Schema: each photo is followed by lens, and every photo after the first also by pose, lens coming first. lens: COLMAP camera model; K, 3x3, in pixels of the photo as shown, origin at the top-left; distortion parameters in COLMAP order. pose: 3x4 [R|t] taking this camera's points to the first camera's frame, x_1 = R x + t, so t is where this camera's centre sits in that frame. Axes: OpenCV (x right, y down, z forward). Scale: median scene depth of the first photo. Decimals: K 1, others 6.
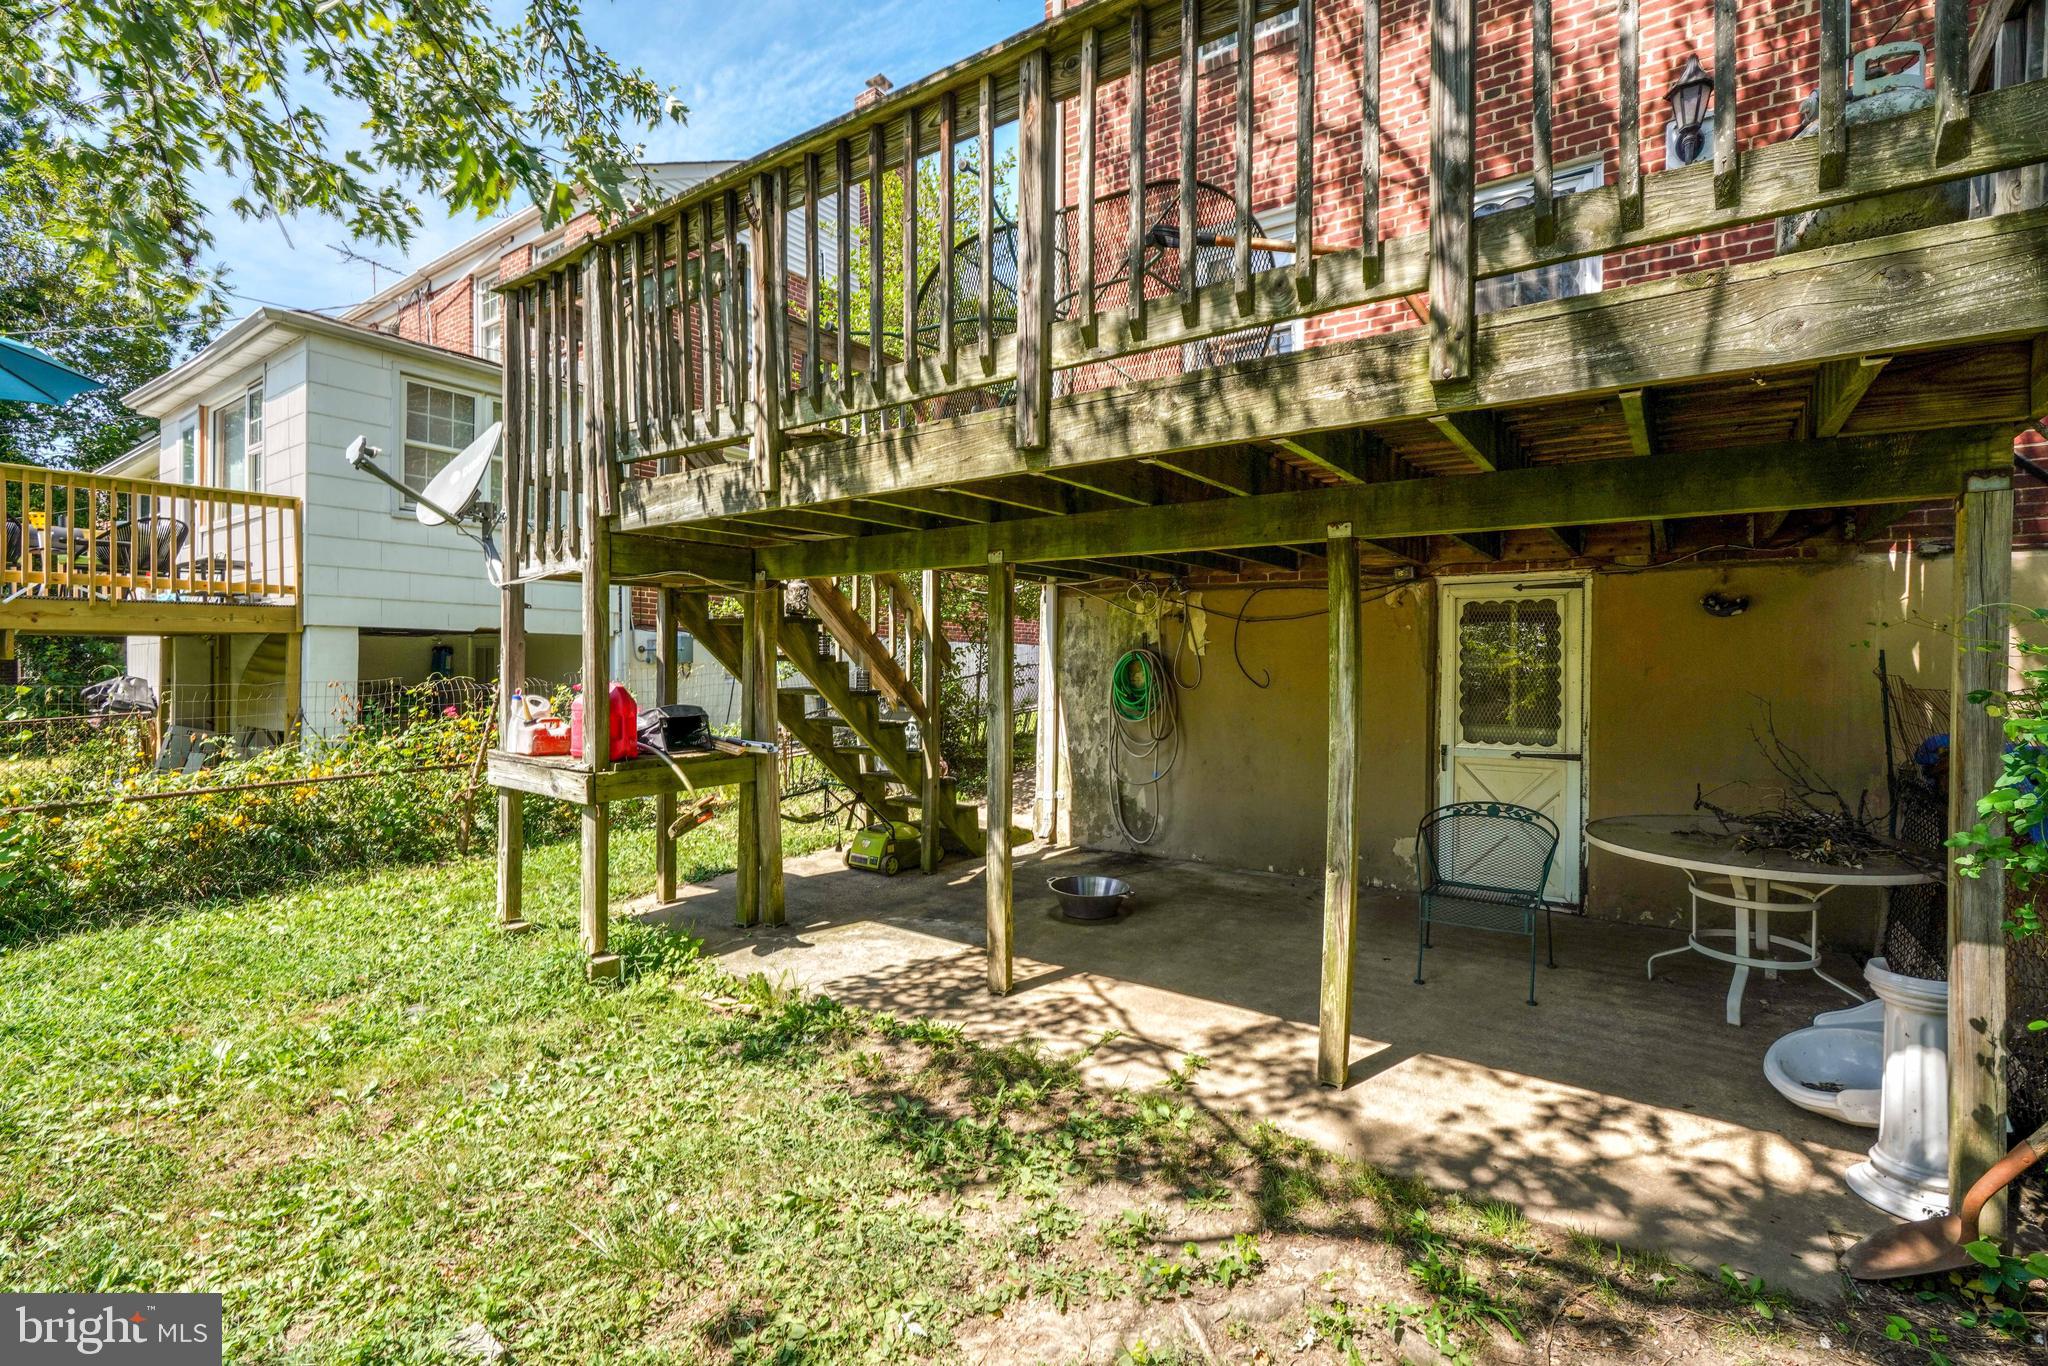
lens RADIAL K [[982.4, 0, 1024.0], [0, 982.4, 683.0], [0, 0, 1]] dist [0.000777, 0.000081]
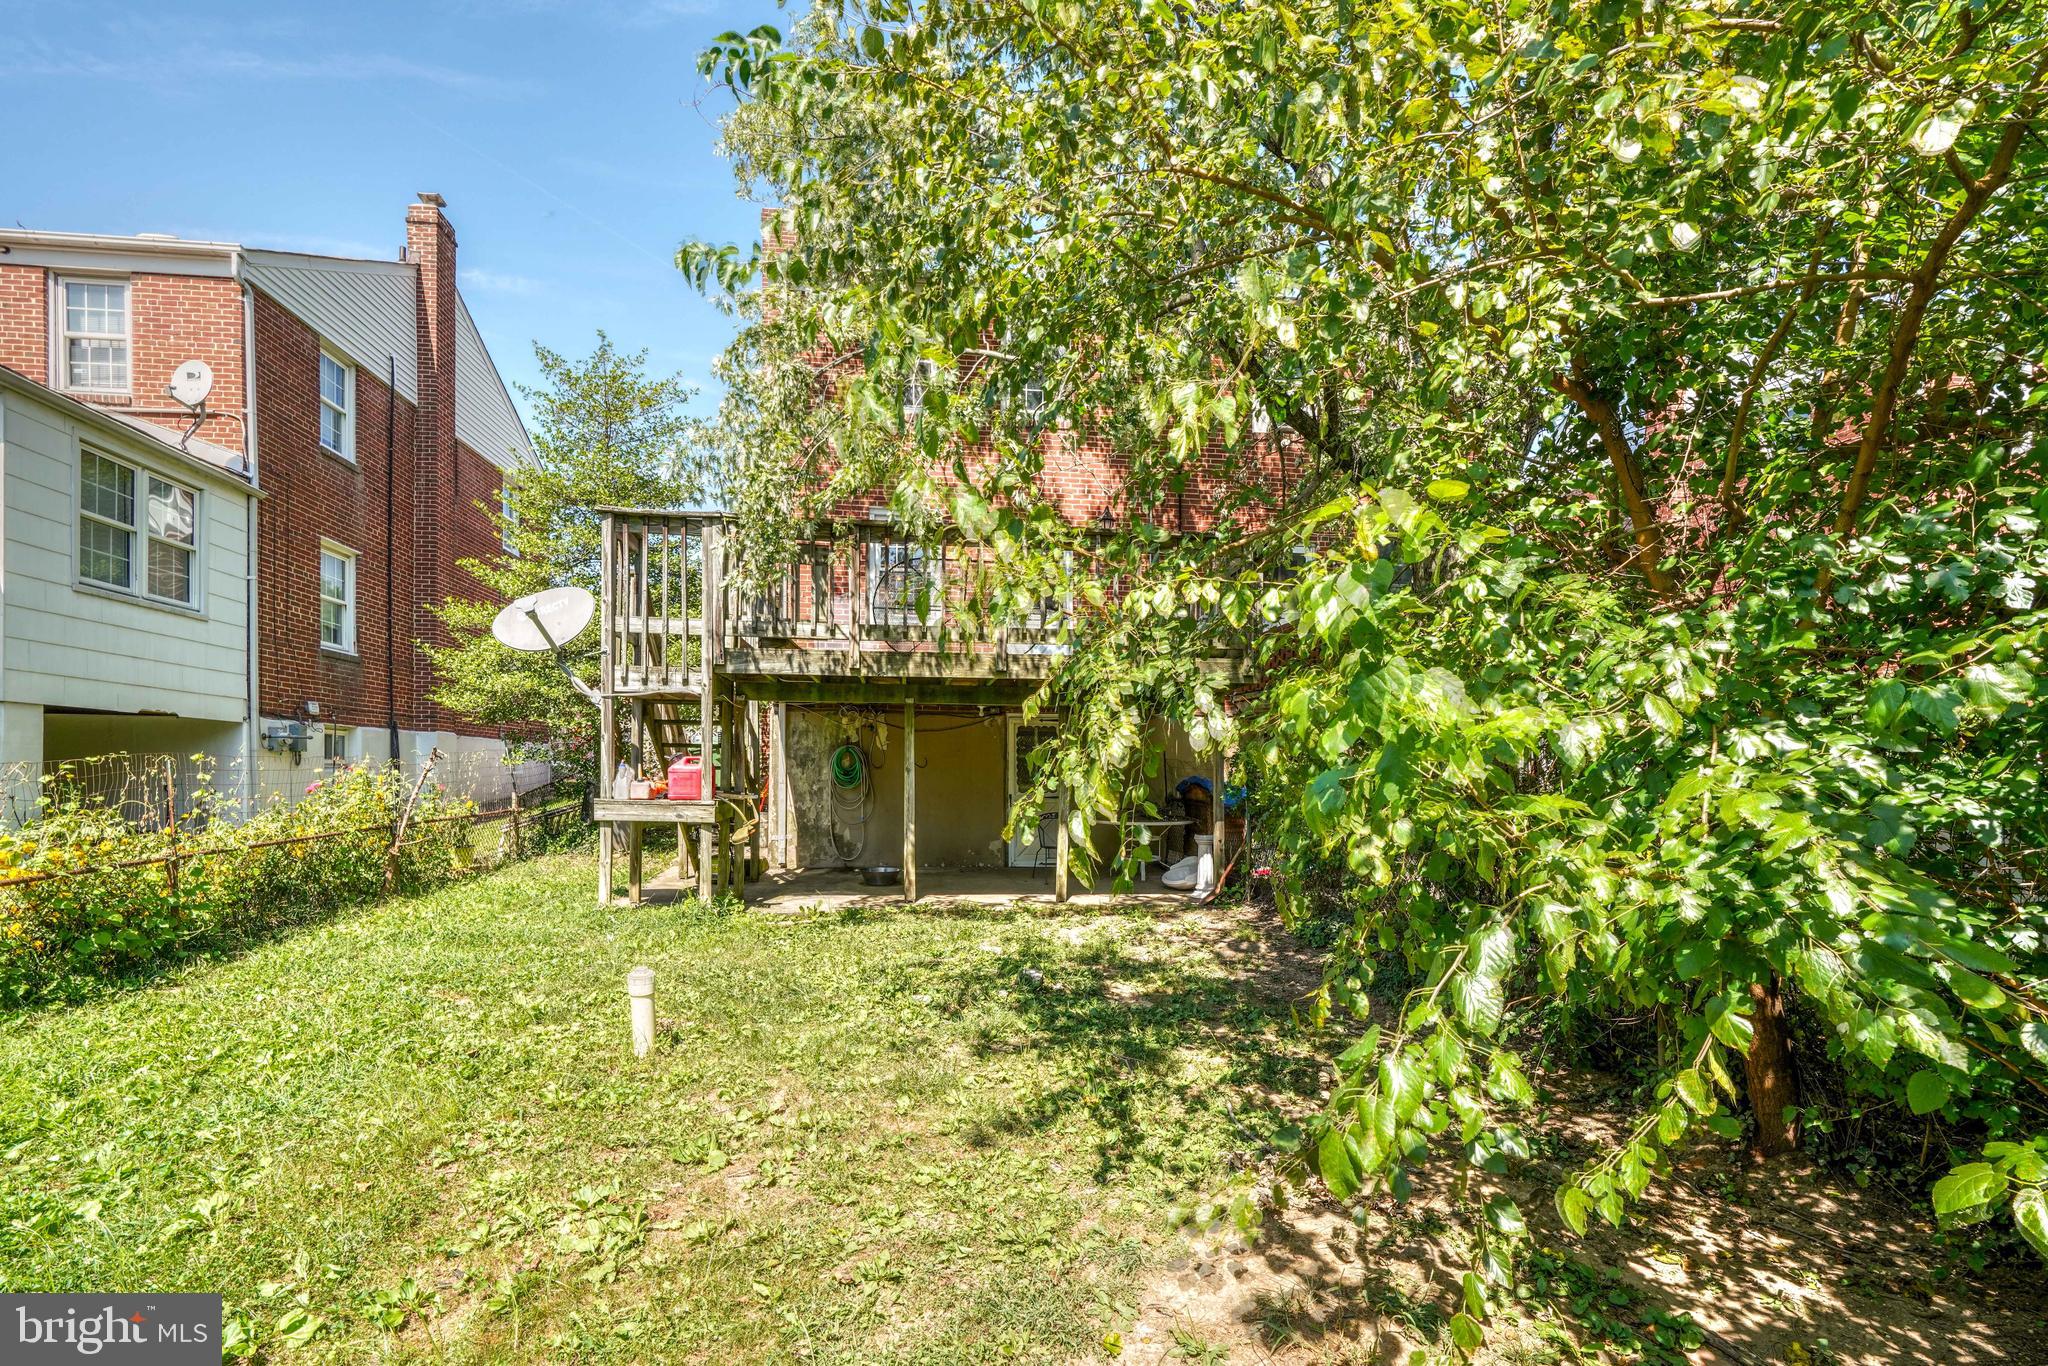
lens RADIAL K [[1039.5, 0, 1021.1], [0, 1039.5, 783.4], [0, 0, 1]] dist [0.000169, -0.000025]
pose [[0.713150, -0.003982, 0.701000, -1.287070], [0.006470, 0.999979, -0.000901, 0.047563], [-0.700981, 0.005178, 0.713161, -0.672683]]
